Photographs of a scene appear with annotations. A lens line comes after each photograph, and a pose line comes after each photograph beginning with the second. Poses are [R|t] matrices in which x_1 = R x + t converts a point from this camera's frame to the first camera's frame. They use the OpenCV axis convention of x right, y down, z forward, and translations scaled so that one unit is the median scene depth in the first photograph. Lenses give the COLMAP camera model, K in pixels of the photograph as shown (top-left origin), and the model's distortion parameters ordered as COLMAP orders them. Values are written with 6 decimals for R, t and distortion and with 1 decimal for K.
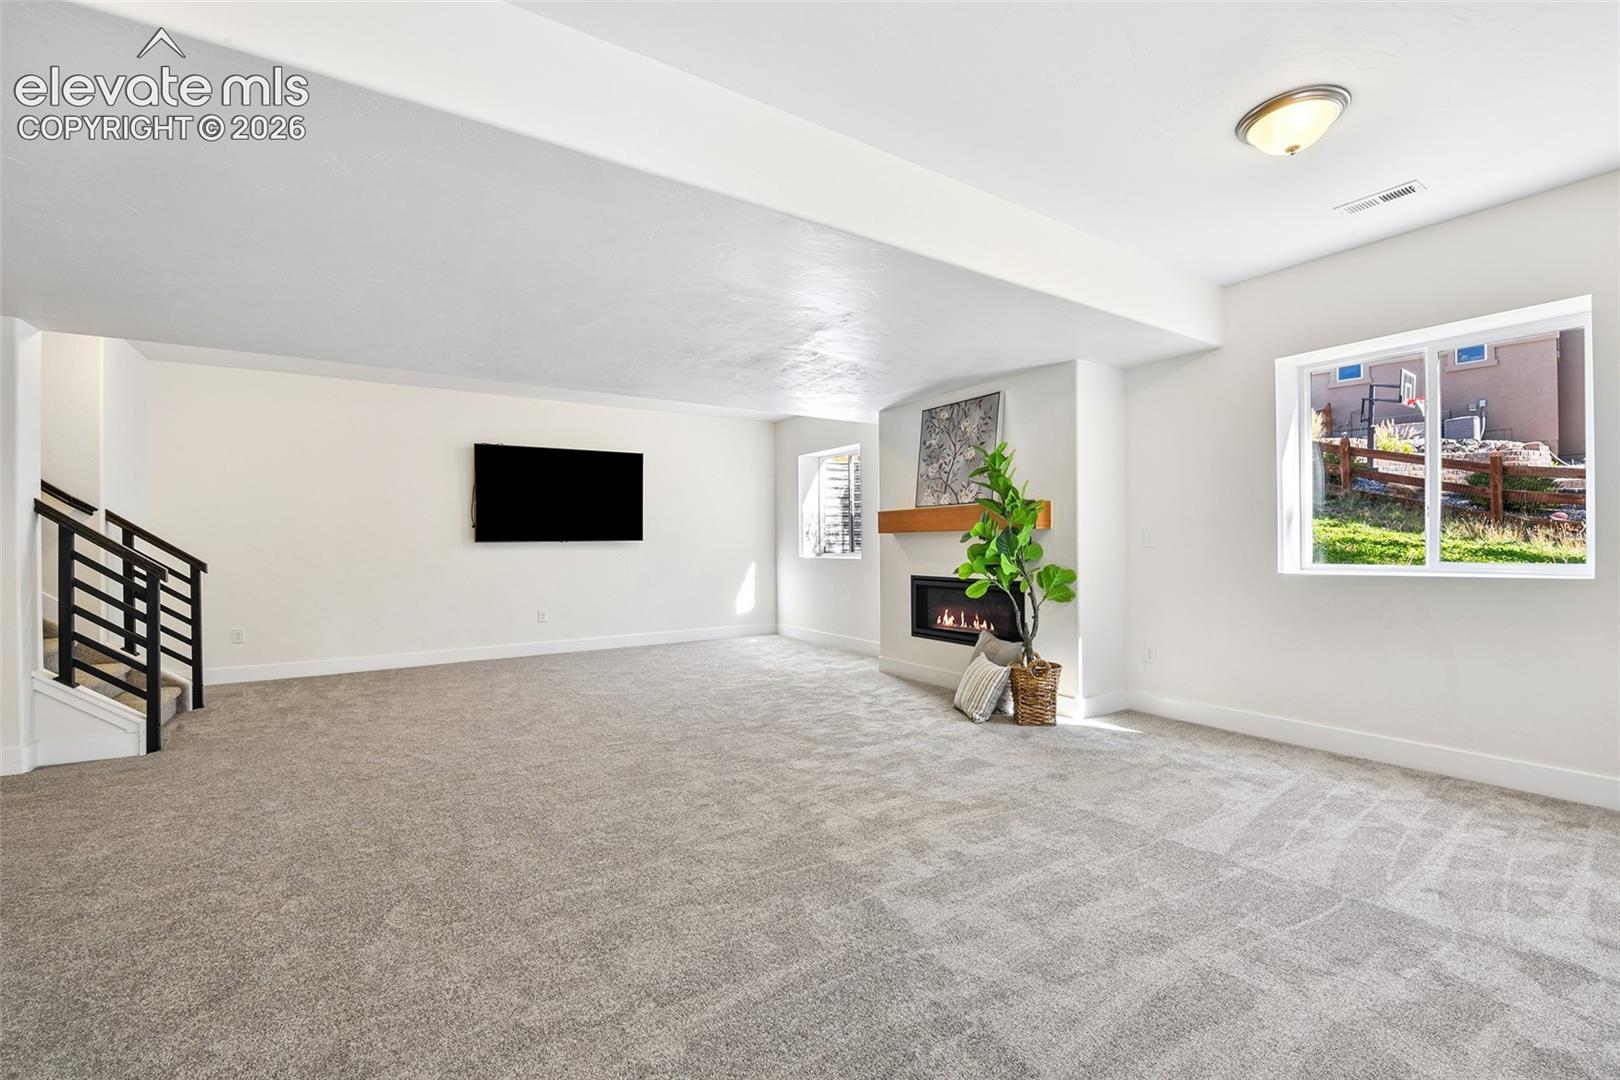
lens RADIAL K [[690.9, 0, 817.3], [0, 690.9, 542.5], [0, 0, 1]] dist [0.001767, -0.000237]
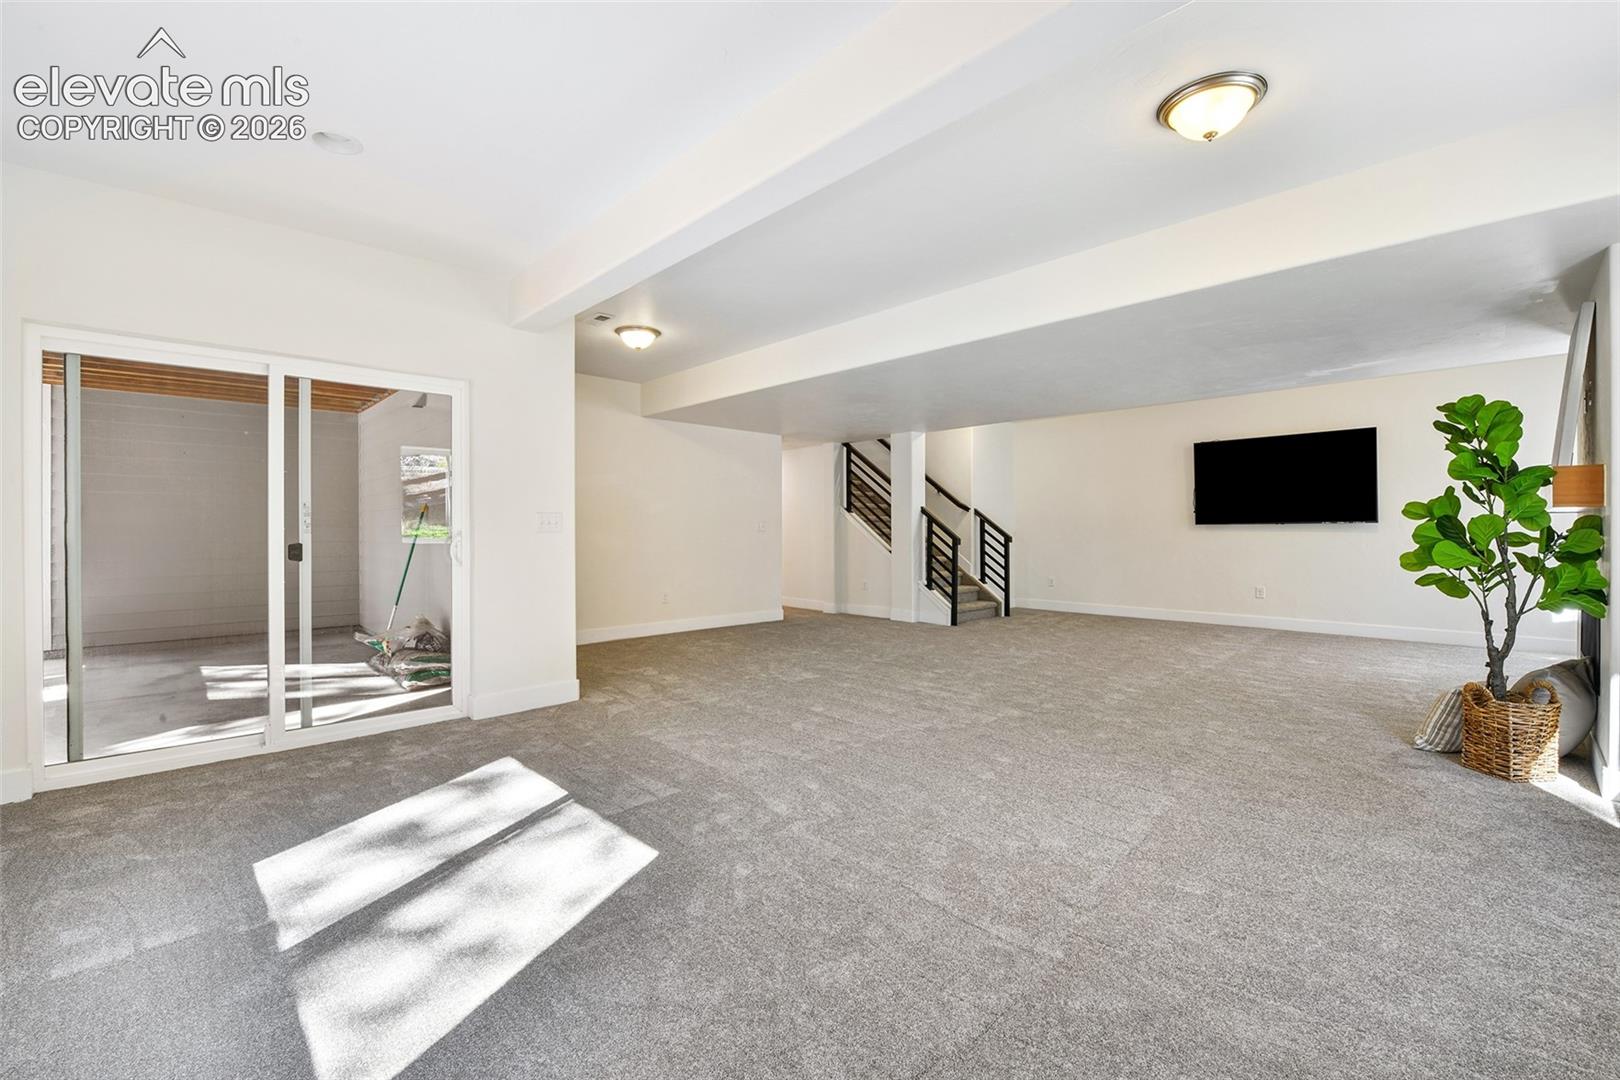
lens RADIAL K [[690.9, 0, 809.4], [0, 690.9, 540.4], [0, 0, 1]] dist [0.001767, -0.000237]
pose [[0.171344, 0.019196, -0.985024, 0.821399], [0.000505, 0.999808, 0.019572, 0.004280], [0.985211, -0.003851, 0.171301, 0.174181]]
